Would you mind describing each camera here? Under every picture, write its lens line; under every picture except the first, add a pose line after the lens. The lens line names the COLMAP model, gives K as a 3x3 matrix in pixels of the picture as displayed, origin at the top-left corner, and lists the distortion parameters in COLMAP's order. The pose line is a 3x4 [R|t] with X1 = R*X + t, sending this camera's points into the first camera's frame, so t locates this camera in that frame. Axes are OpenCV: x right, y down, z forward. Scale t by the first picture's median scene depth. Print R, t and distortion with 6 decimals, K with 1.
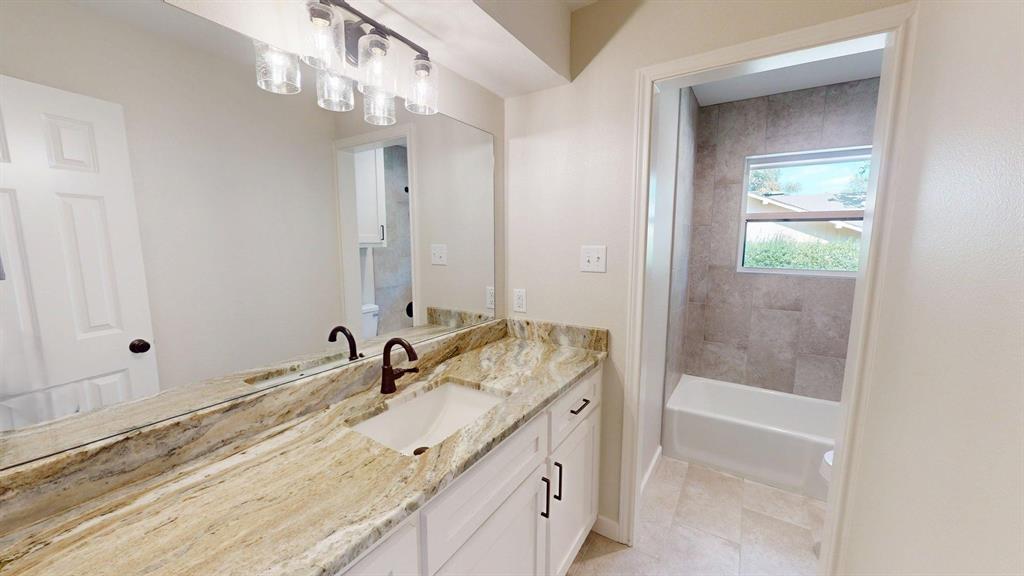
lens RADIAL K [[378.7, 0, 512.0], [0, 378.7, 288.0], [0, 0, 1]] dist [0.000876, -0.000011]
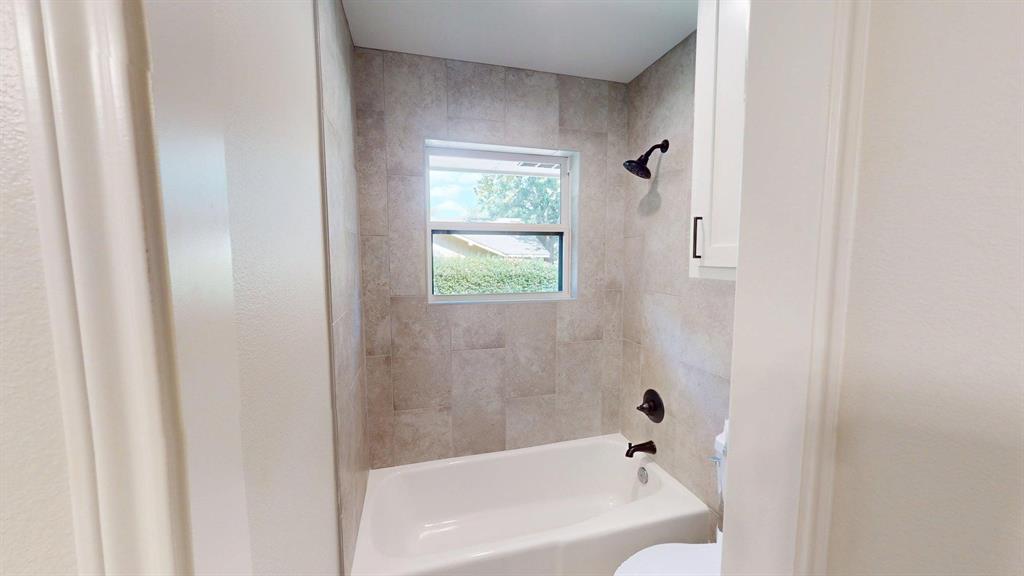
lens RADIAL K [[373.8, 0, 512.0], [0, 373.8, 288.0], [0, 0, 1]] dist [-0.020547, -0.000001]
pose [[0.669029, -0.069625, 0.739968, 0.193648], [0.099037, 0.995075, 0.004086, -0.059482], [-0.736609, 0.070550, 0.672629, 0.430240]]
